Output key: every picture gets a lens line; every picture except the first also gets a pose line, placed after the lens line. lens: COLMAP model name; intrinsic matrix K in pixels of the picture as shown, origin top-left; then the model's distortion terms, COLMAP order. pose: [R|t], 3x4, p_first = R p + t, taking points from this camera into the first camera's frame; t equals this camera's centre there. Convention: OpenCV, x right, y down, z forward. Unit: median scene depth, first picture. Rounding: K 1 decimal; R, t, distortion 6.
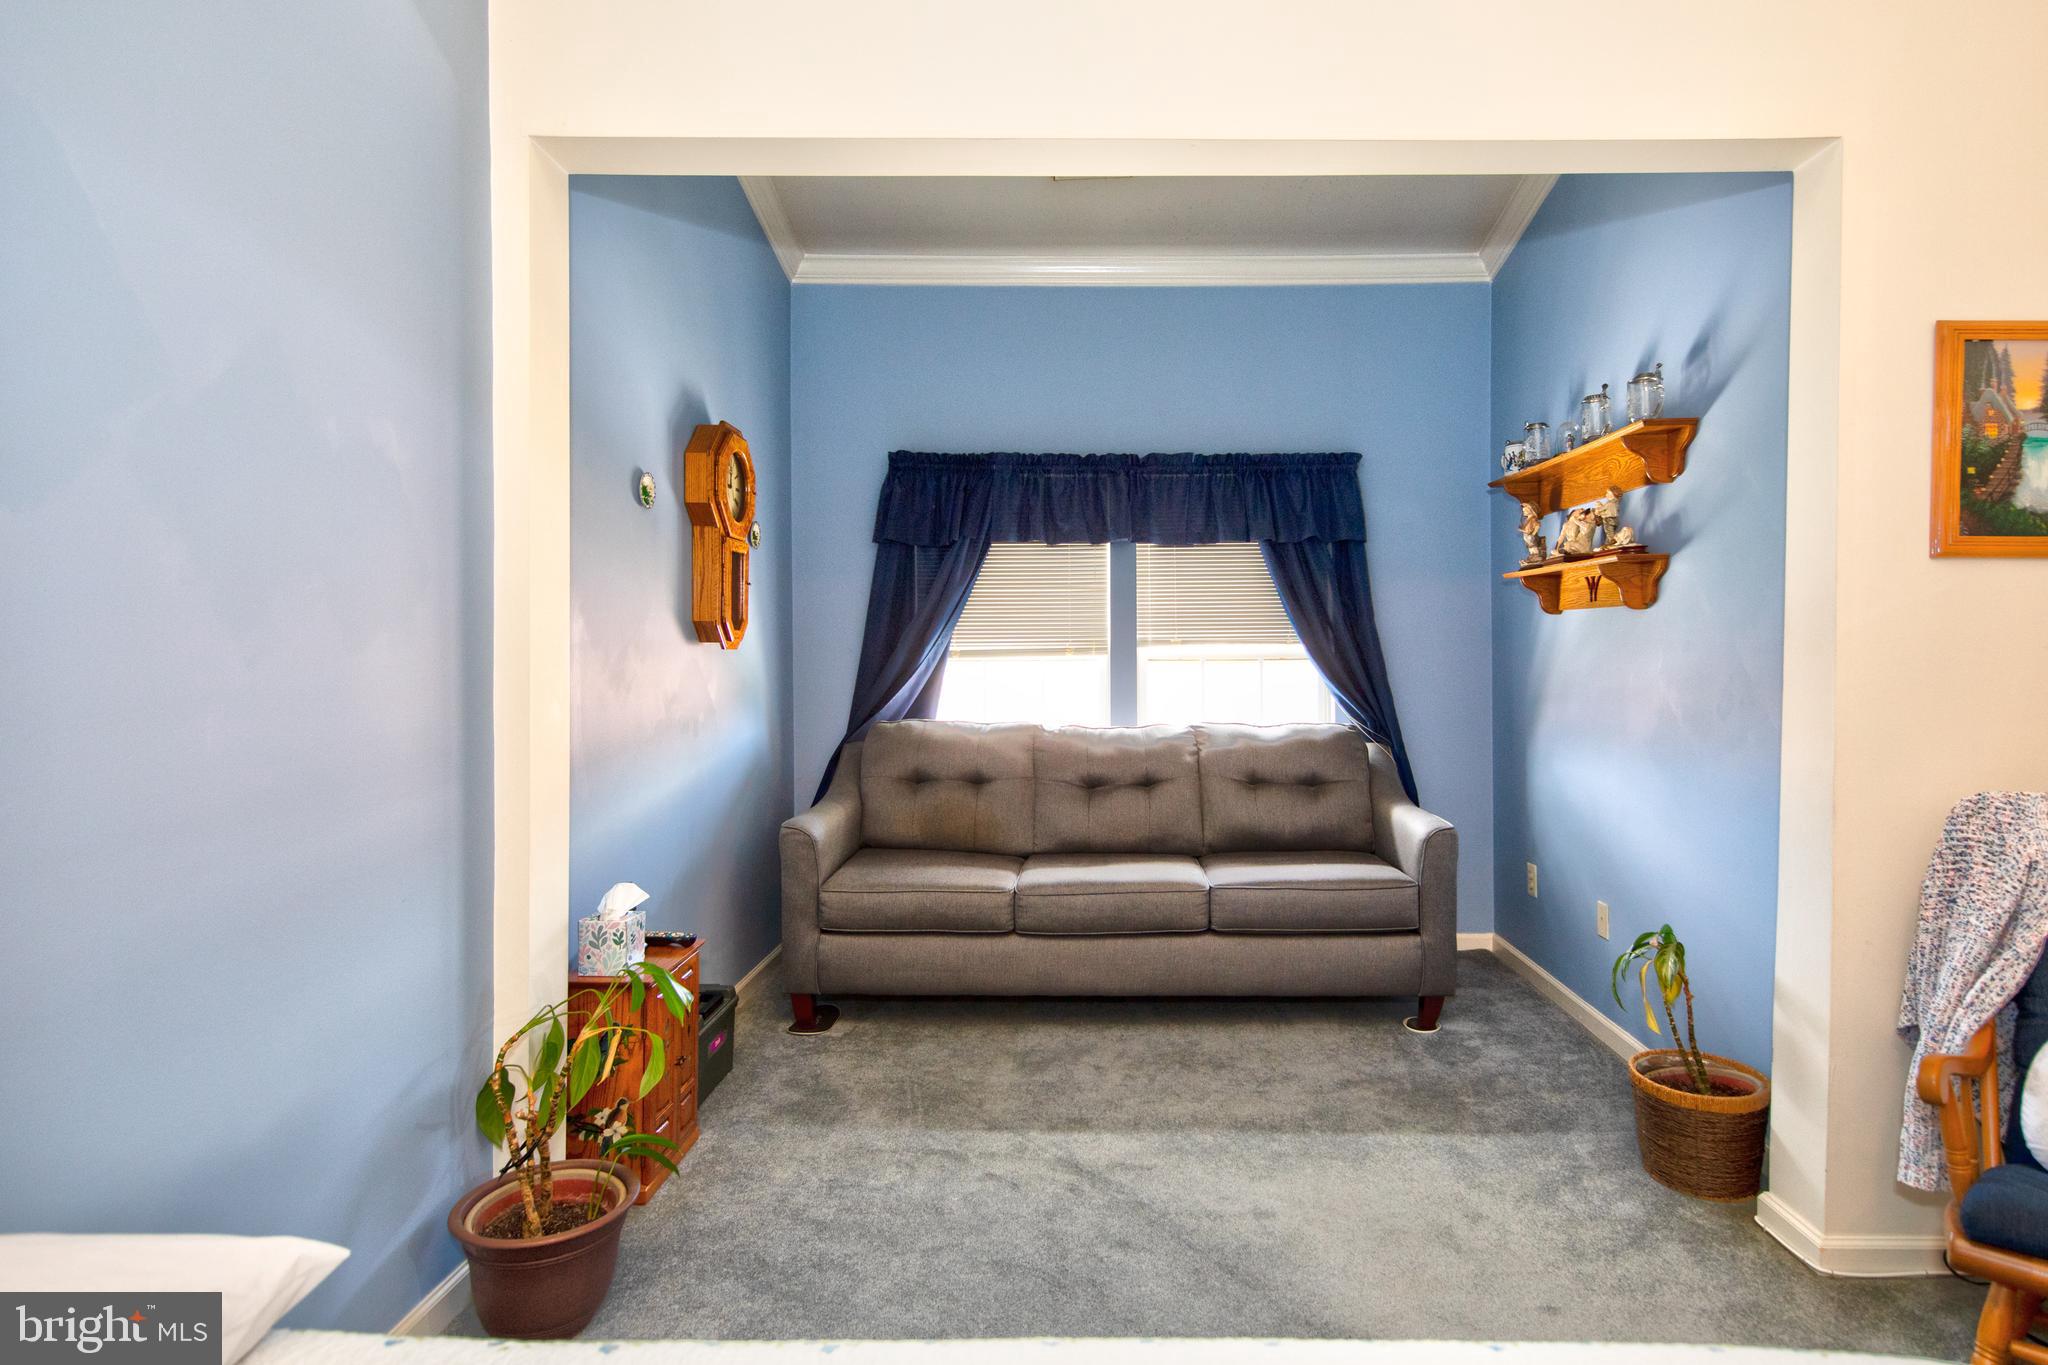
lens RADIAL K [[1019.5, 0, 1019.9], [0, 1019.5, 670.7], [0, 0, 1]] dist [0.001331, 0.000046]
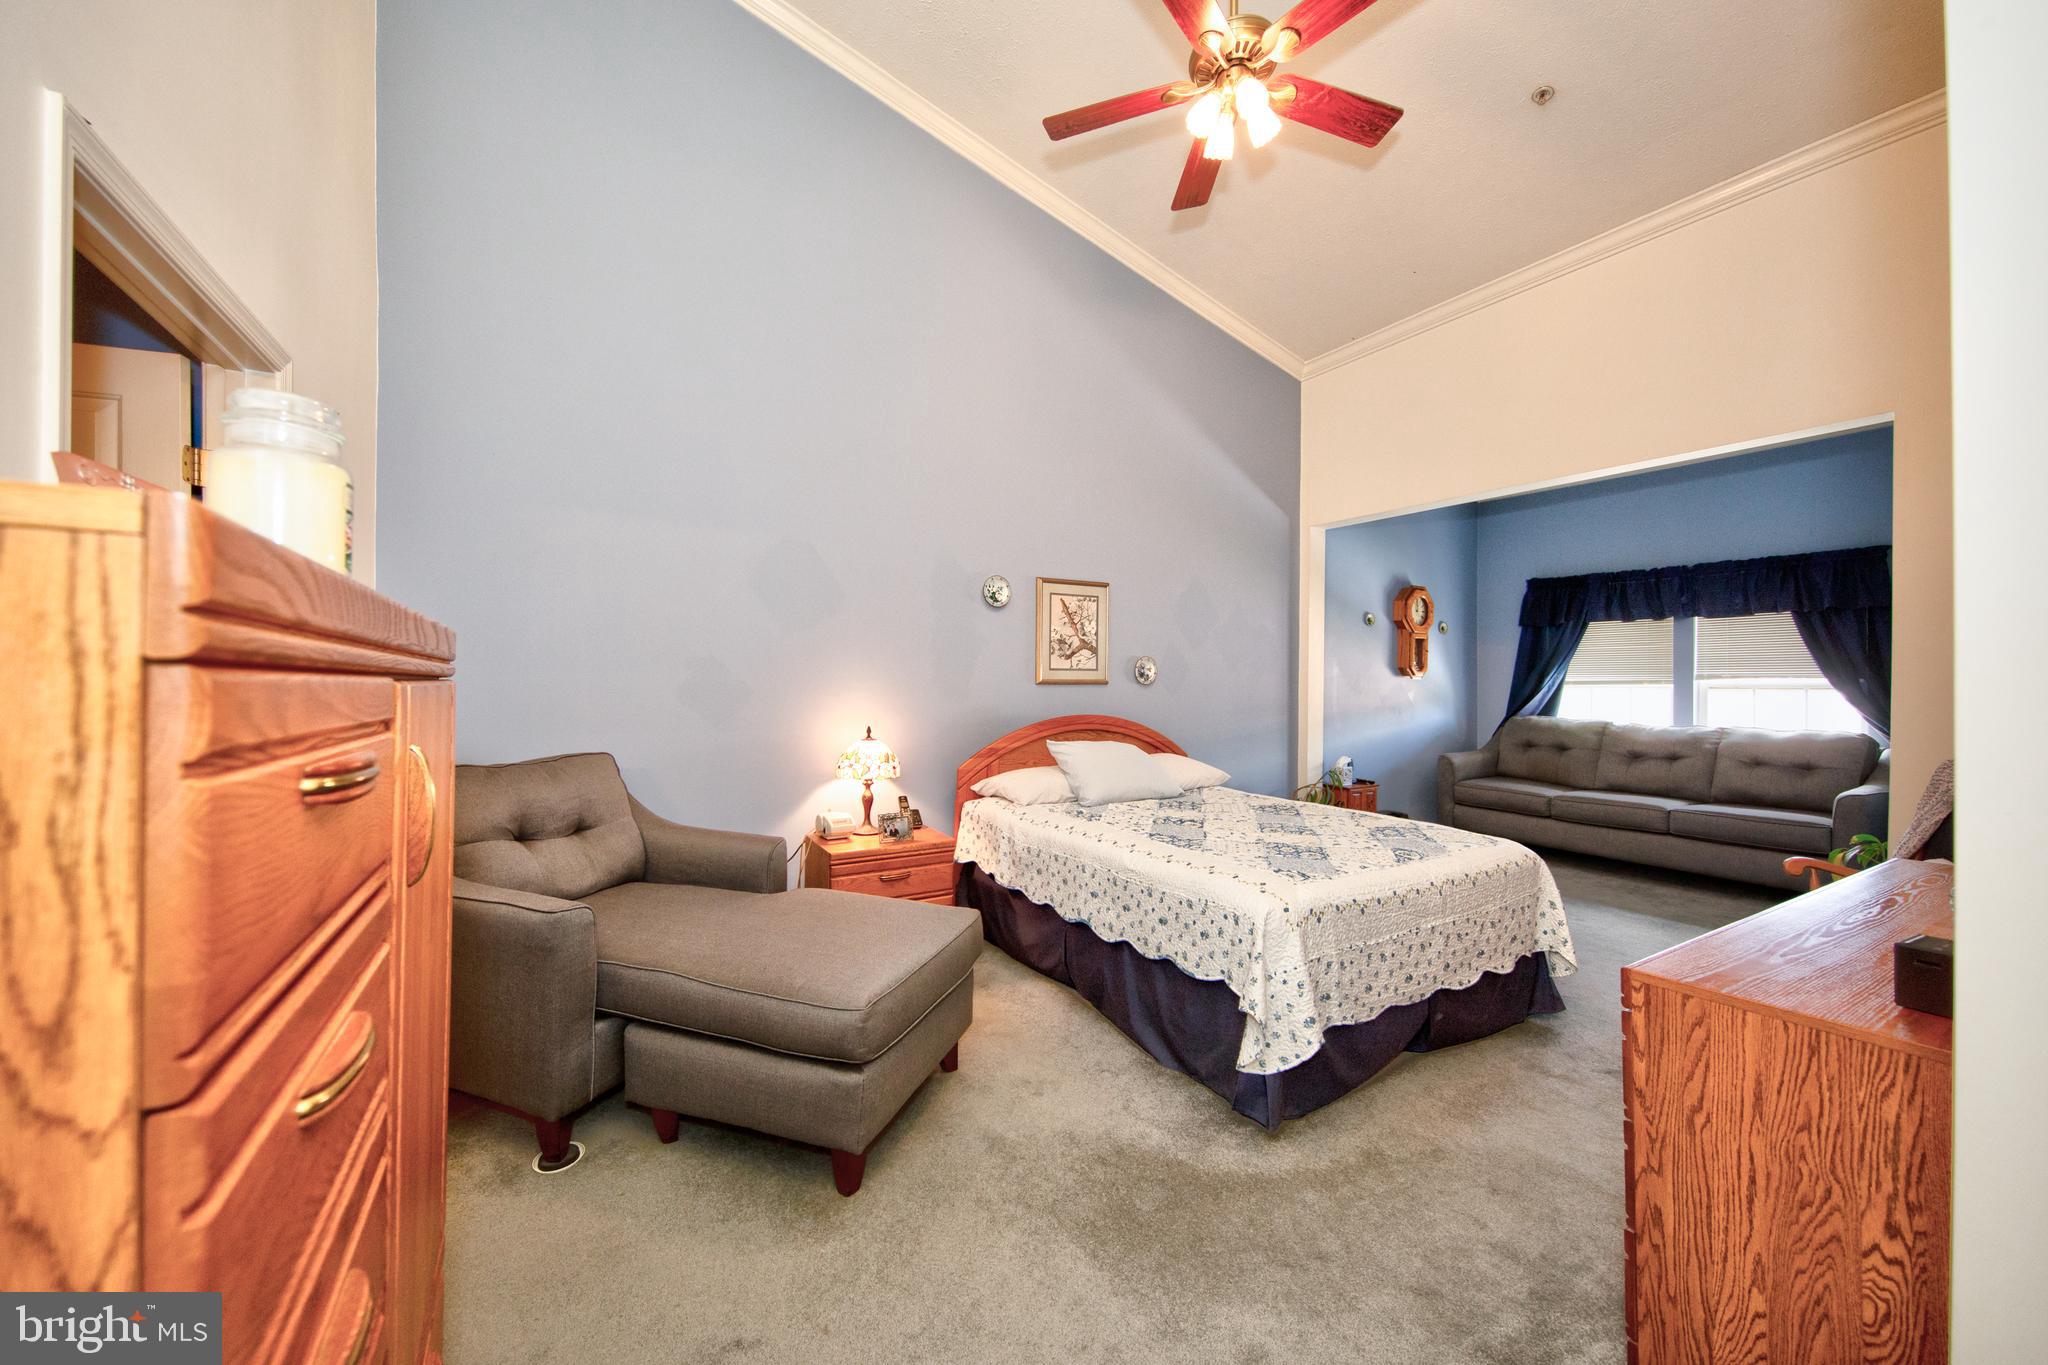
lens RADIAL K [[735.4, 0, 1014.8], [0, 735.4, 675.9], [0, 0, 1]] dist [0.001225, -0.002879]
pose [[0.497997, 0.002272, -0.867176, 0.614837], [-0.028963, 0.999482, -0.014014, 0.019822], [0.866695, 0.032095, 0.497805, -0.562857]]
